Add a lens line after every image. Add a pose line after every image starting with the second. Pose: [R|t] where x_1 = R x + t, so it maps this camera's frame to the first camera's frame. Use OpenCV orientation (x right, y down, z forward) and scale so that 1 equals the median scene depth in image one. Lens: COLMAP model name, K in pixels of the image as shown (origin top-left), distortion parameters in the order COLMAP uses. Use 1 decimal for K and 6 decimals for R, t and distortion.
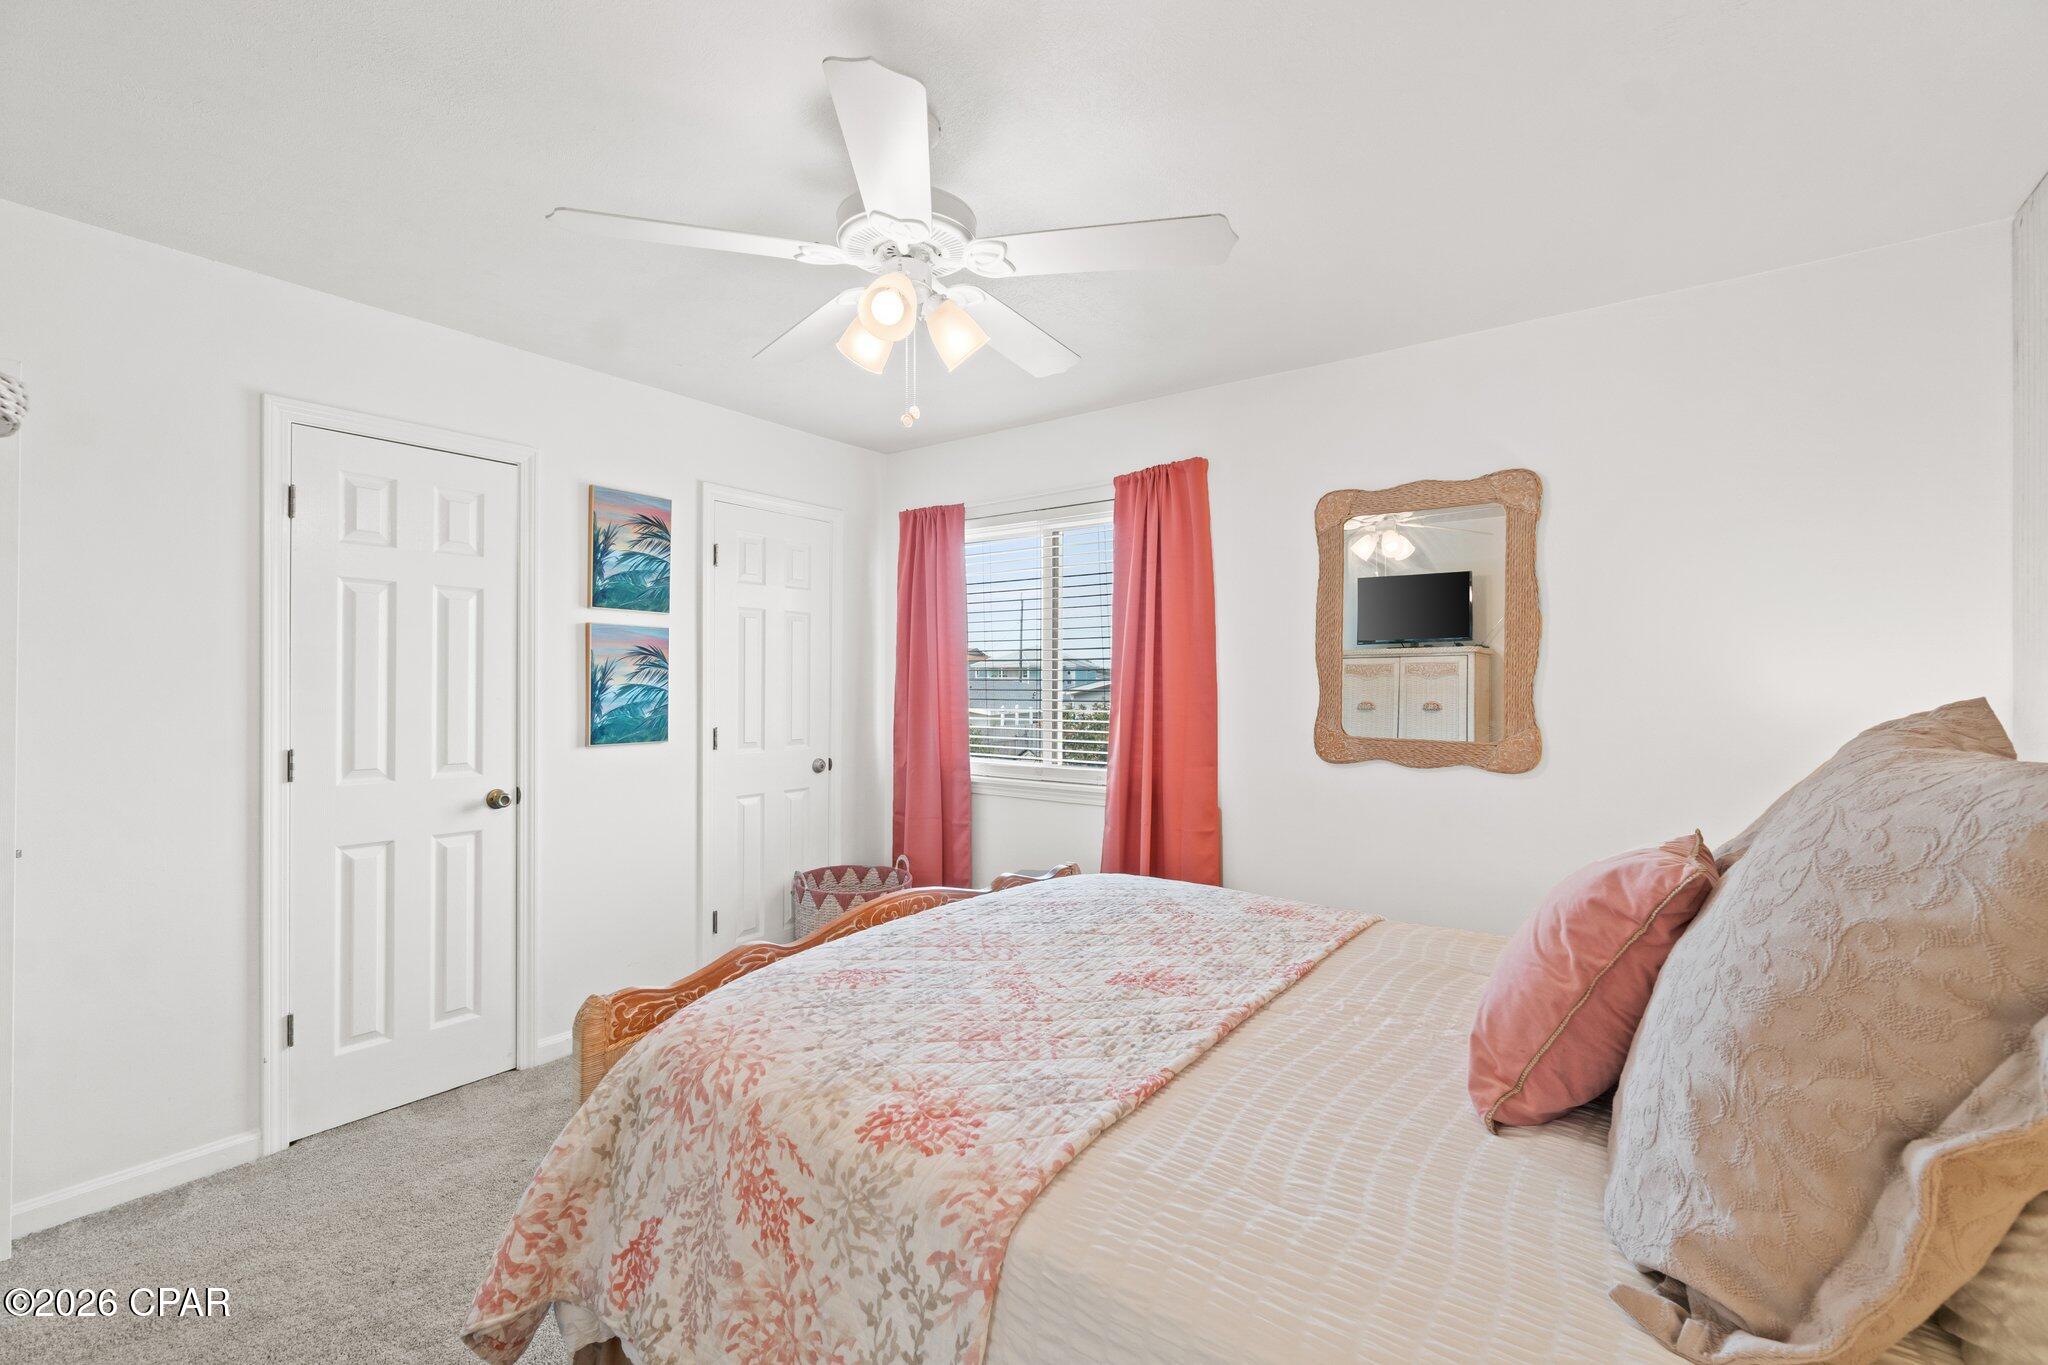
lens RADIAL K [[881.3, 0, 1024.0], [0, 881.3, 682.5], [0, 0, 1]] dist [0.000378, 0.000241]
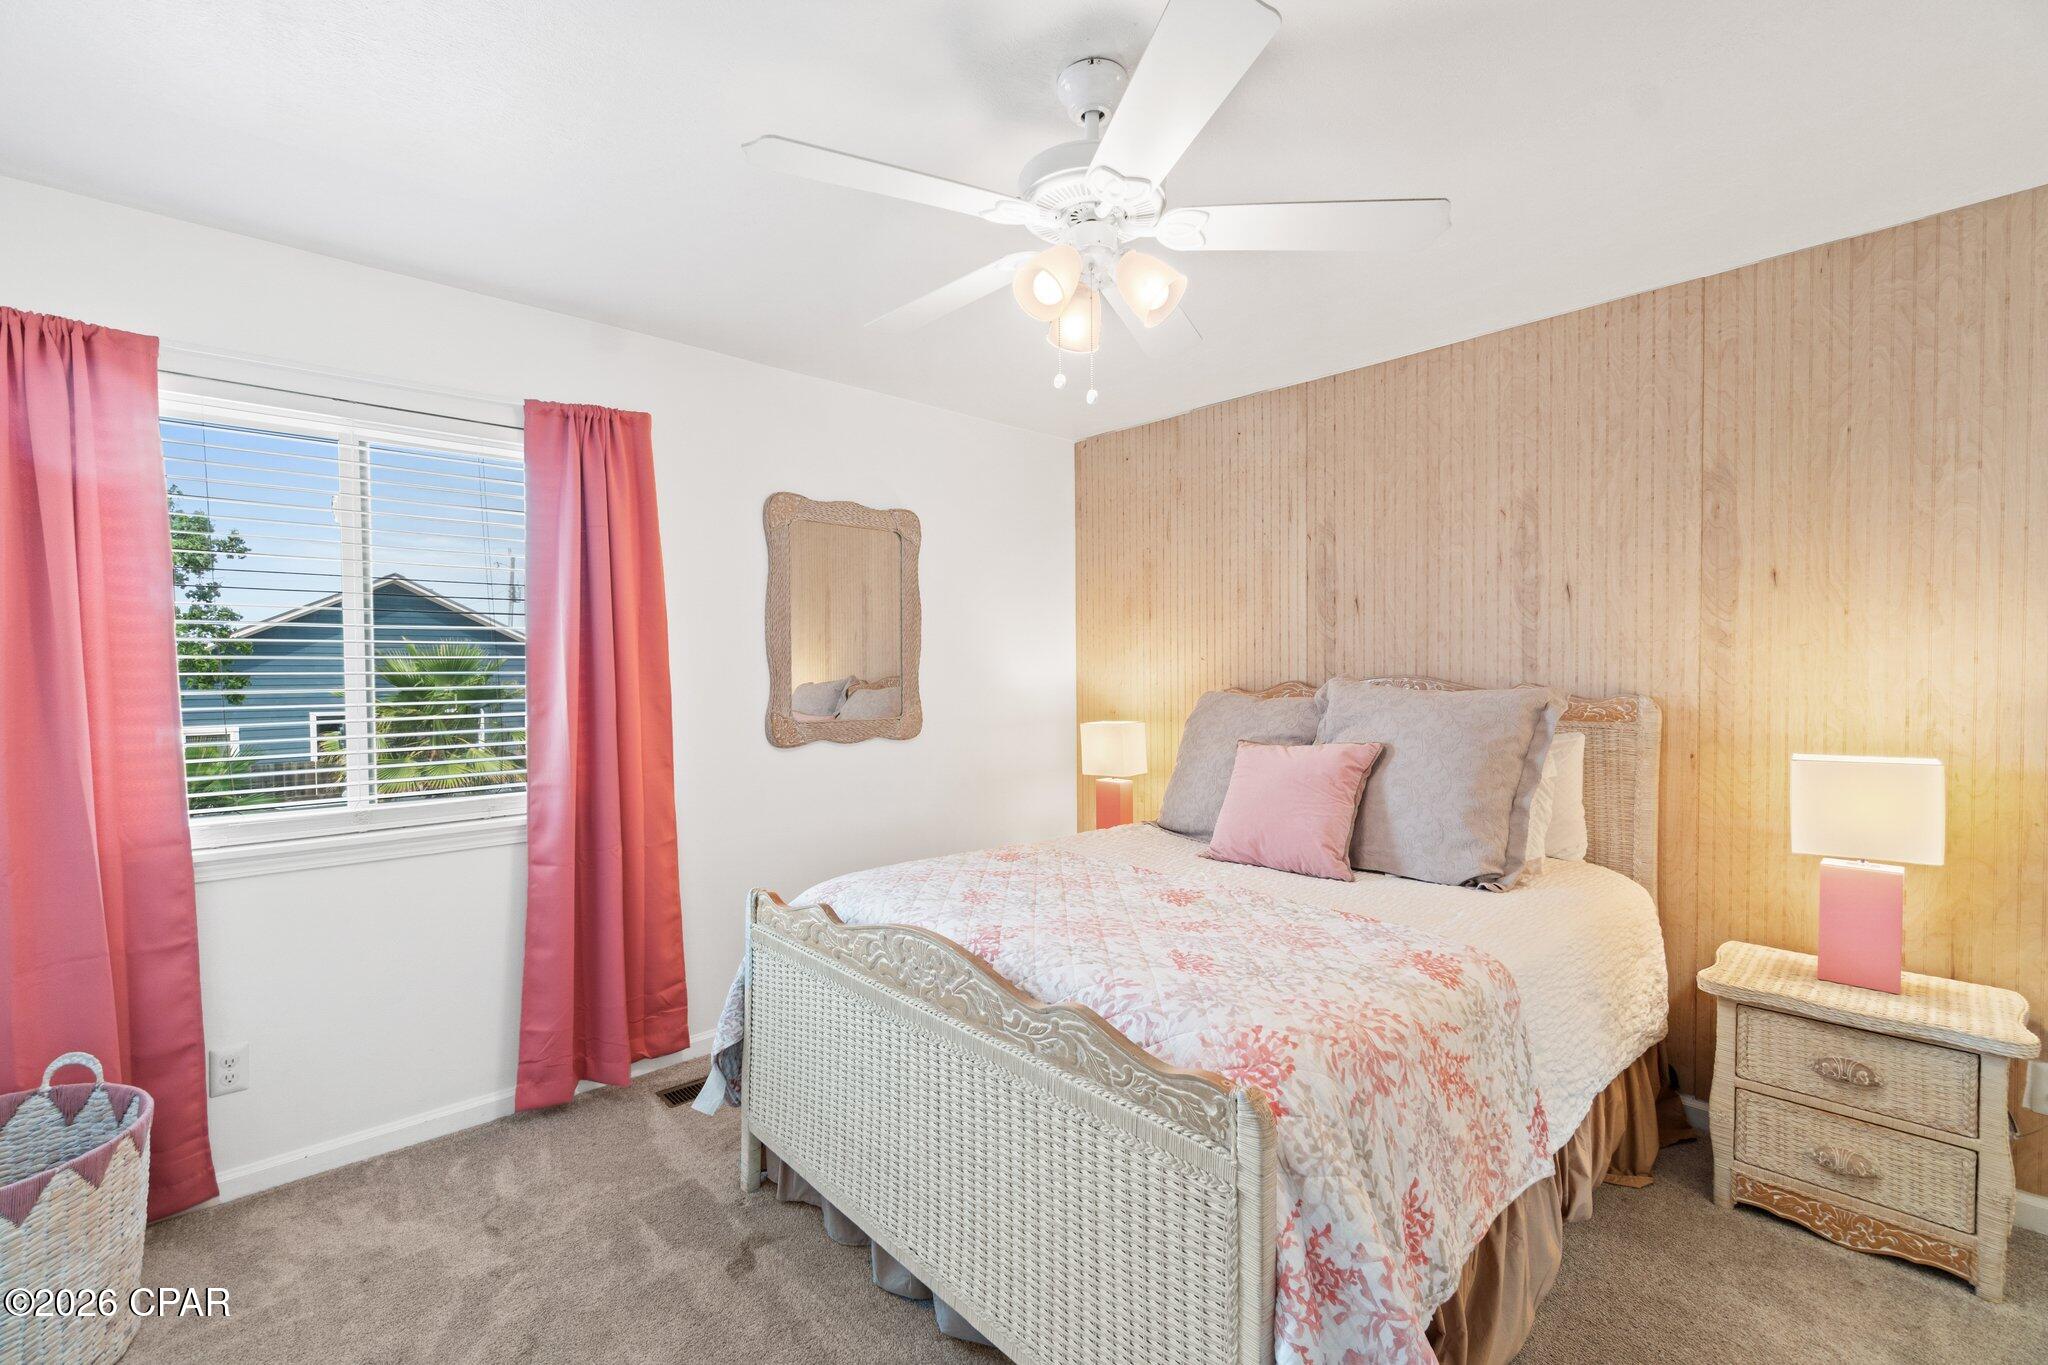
lens RADIAL K [[878.0, 0, 1006.2], [0, 878.0, 677.1], [0, 0, 1]] dist [-0.002882, -0.000593]
pose [[0.190960, -0.014925, 0.981484, -0.662841], [0.008715, 0.999871, 0.013509, -0.005817], [-0.981559, 0.005974, 0.191065, 0.554899]]
